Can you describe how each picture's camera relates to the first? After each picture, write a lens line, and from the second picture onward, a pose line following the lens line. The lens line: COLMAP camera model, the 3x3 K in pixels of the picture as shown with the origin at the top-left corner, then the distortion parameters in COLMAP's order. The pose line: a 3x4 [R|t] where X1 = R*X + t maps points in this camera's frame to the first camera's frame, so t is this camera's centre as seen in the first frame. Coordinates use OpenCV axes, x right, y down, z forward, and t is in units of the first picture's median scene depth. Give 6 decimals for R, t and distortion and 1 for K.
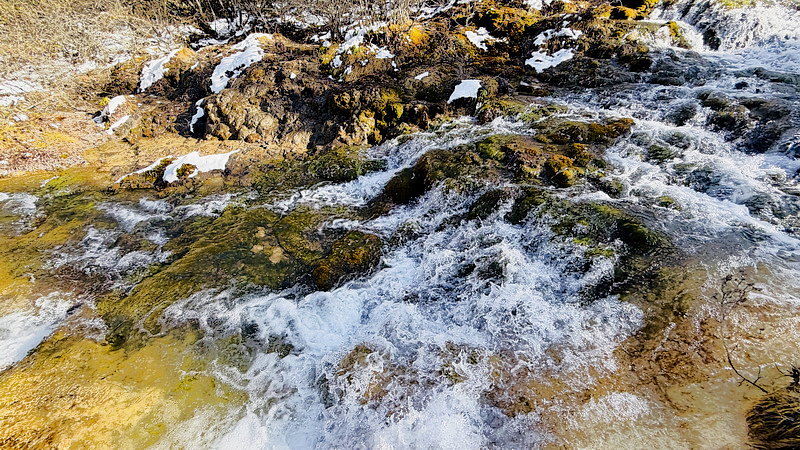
lens RADIAL K [[321.2, 0, 401.1], [0, 321.2, 225.0], [0, 0, 1]] dist [-0.001473, 0.001084]
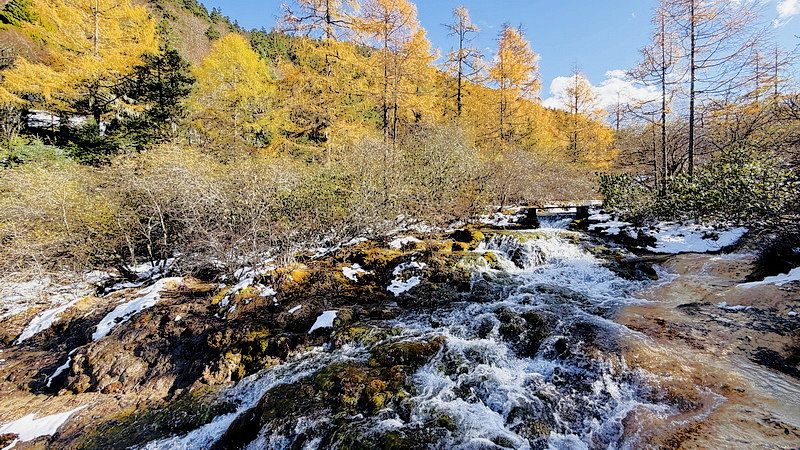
lens RADIAL K [[321.2, 0, 398.6], [0, 321.2, 222.5], [0, 0, 1]] dist [-0.001473, 0.001084]
pose [[0.985194, -0.054030, 0.162707, 0.250513], [0.137740, 0.814526, -0.563538, -0.012752], [-0.102081, 0.577606, 0.809908, -0.152249]]
